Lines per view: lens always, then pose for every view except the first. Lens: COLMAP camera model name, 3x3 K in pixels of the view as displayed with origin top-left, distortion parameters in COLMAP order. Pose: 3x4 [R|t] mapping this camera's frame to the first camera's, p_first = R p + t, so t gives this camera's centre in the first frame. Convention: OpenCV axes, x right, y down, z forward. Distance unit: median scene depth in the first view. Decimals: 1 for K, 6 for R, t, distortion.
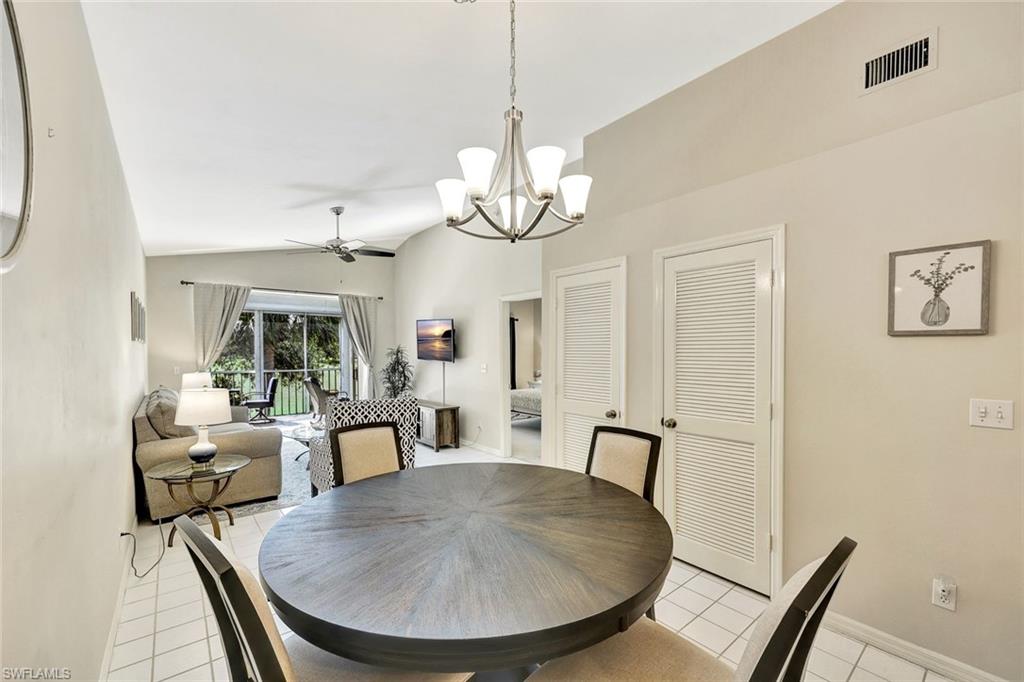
lens RADIAL K [[413.1, 0, 501.0], [0, 413.1, 356.5], [0, 0, 1]] dist [0.000964, 0.000184]
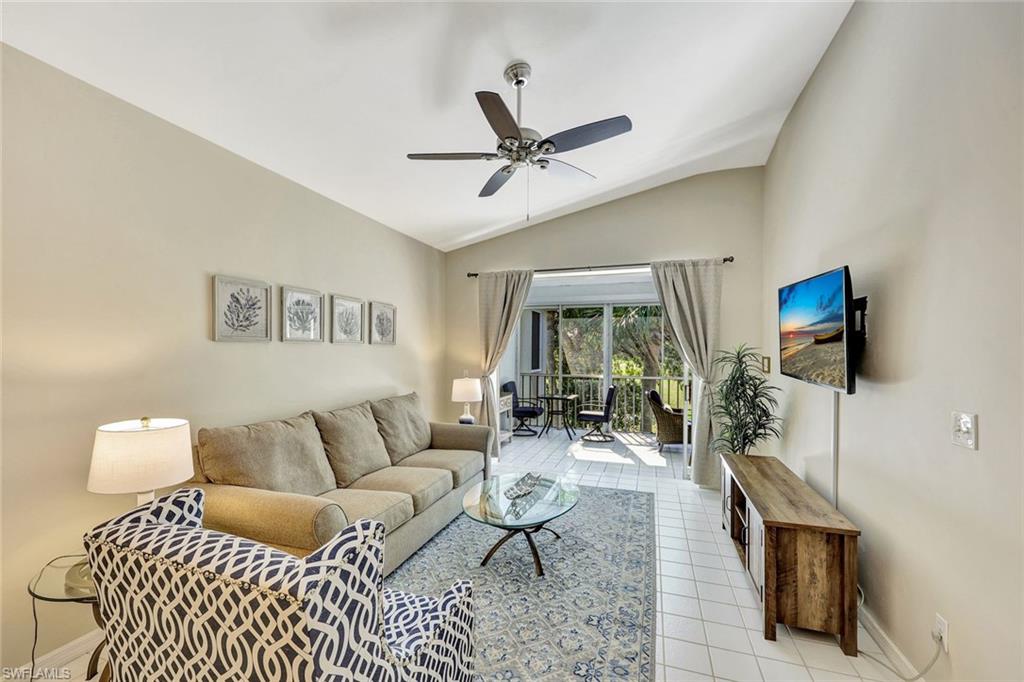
lens RADIAL K [[414.5, 0, 510.5], [0, 414.5, 353.6], [0, 0, 1]] dist [0.000162, 0.000315]
pose [[0.542751, 0.013002, -0.839793, 0.020593], [-0.017455, 0.999839, 0.004198, -0.014108], [0.839712, 0.012380, 0.542891, 0.515027]]
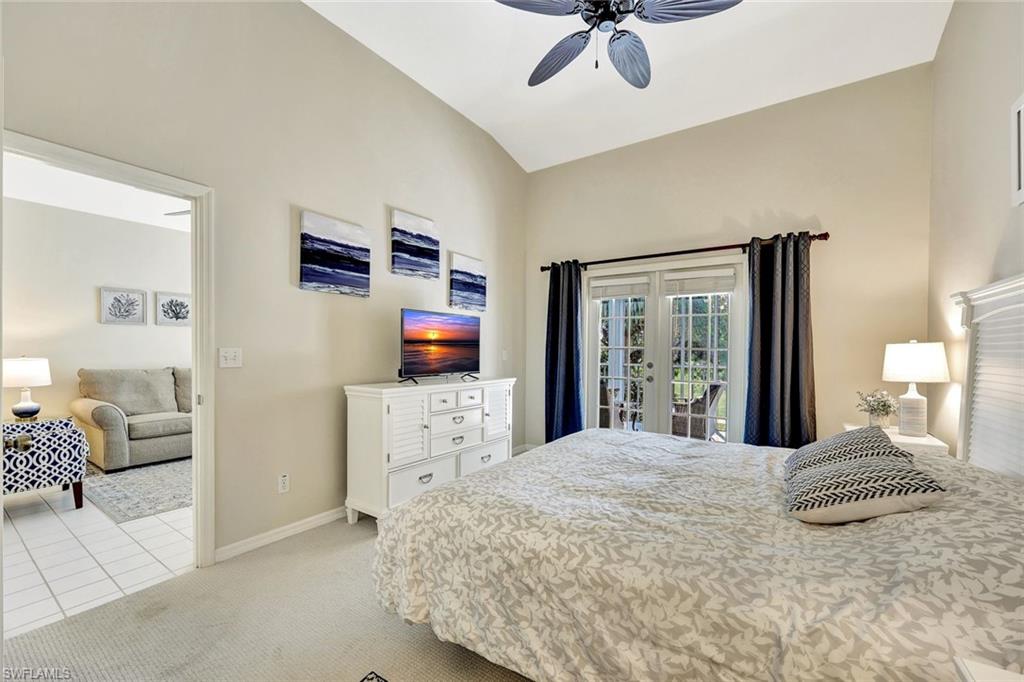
lens RADIAL K [[414.5, 0, 510.5], [0, 414.5, 353.6], [0, 0, 1]] dist [0.000162, 0.000315]
pose [[0.291788, 0.015713, -0.956354, 0.414484], [-0.016625, 0.999797, 0.011354, 0.011798], [0.956338, 0.012586, 0.291990, 0.942519]]
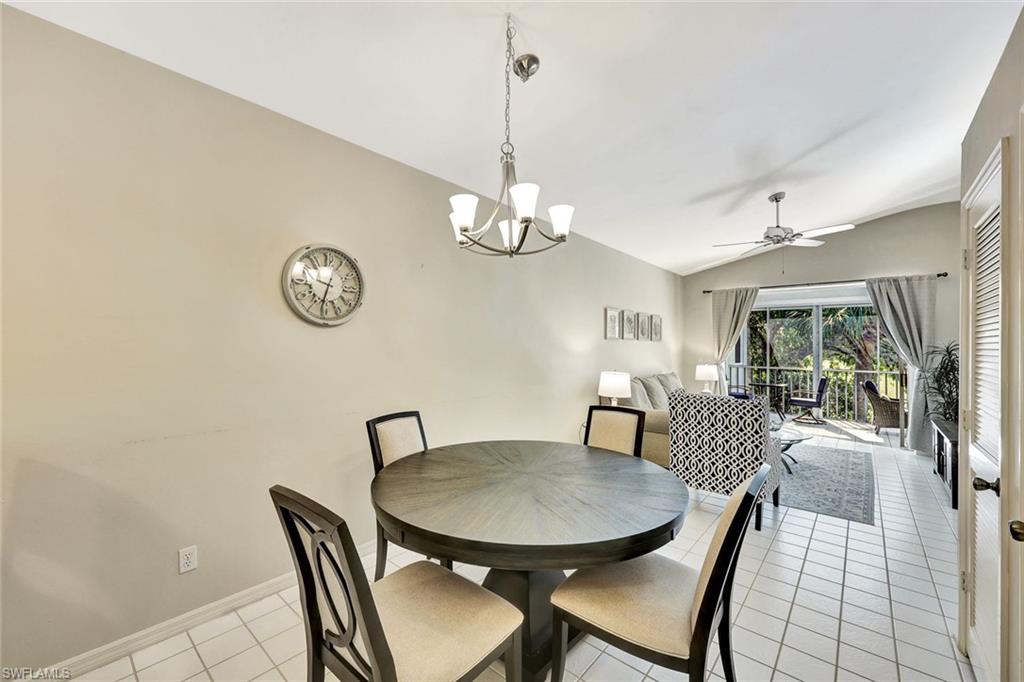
lens RADIAL K [[408.3, 0, 509.4], [0, 408.3, 339.1], [0, 0, 1]] dist [0.000131, 0.000219]
pose [[0.188360, -0.009351, -0.982056, 0.285586], [-0.024710, 0.999593, -0.014257, -0.003947], [0.981789, 0.026952, 0.188052, 0.166876]]
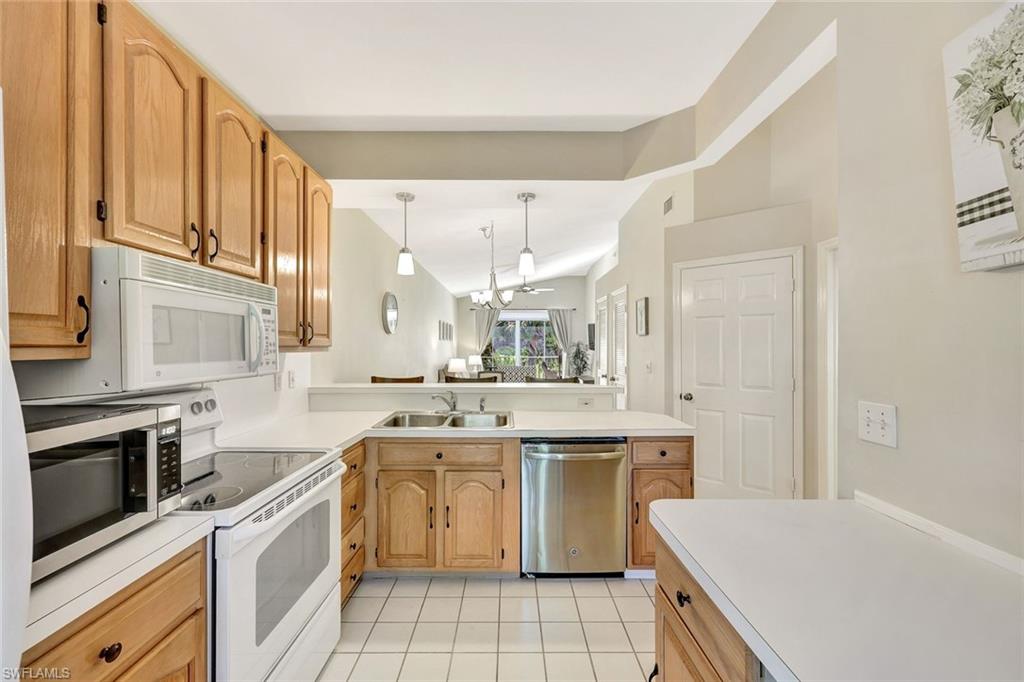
lens RADIAL K [[410.9, 0, 508.5], [0, 410.9, 345.0], [0, 0, 1]] dist [0.000815, 0.000340]
pose [[0.785482, 0.002060, -0.618882, 0.509098], [-0.010140, 0.999903, -0.009541, 0.006620], [0.618802, 0.013770, 0.785426, -0.371502]]
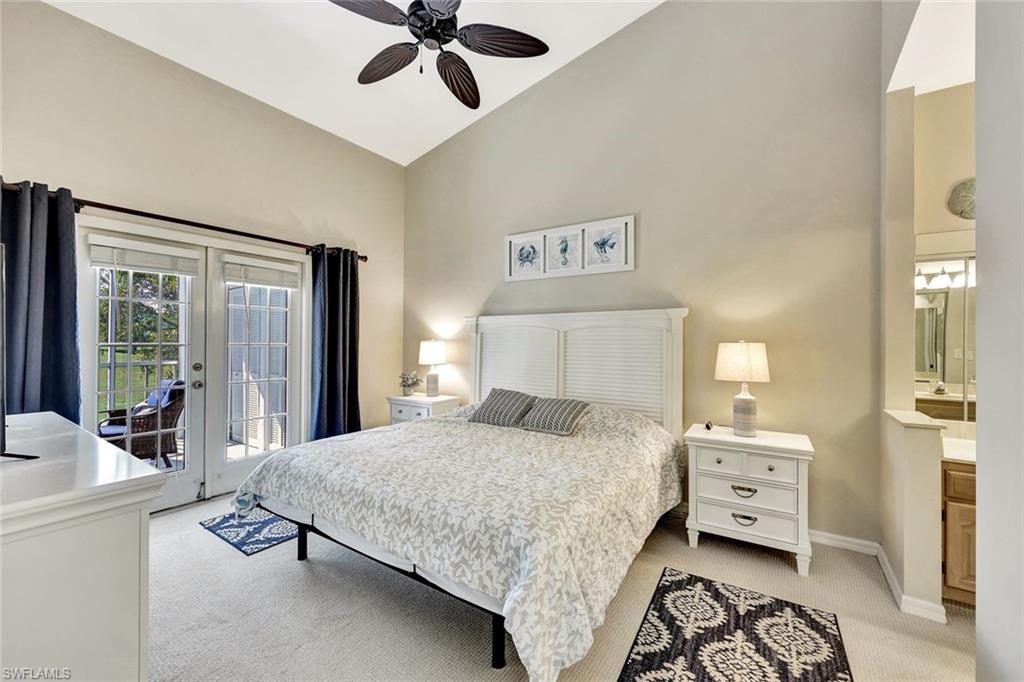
lens RADIAL K [[415.6, 0, 503.8], [0, 415.6, 337.5], [0, 0, 1]] dist [0.000658, -0.000043]
pose [[0.958539, 0.010041, 0.284785, 0.078923], [-0.005917, 0.999865, -0.015340, 0.004214], [-0.284900, 0.013019, 0.958469, 0.760354]]
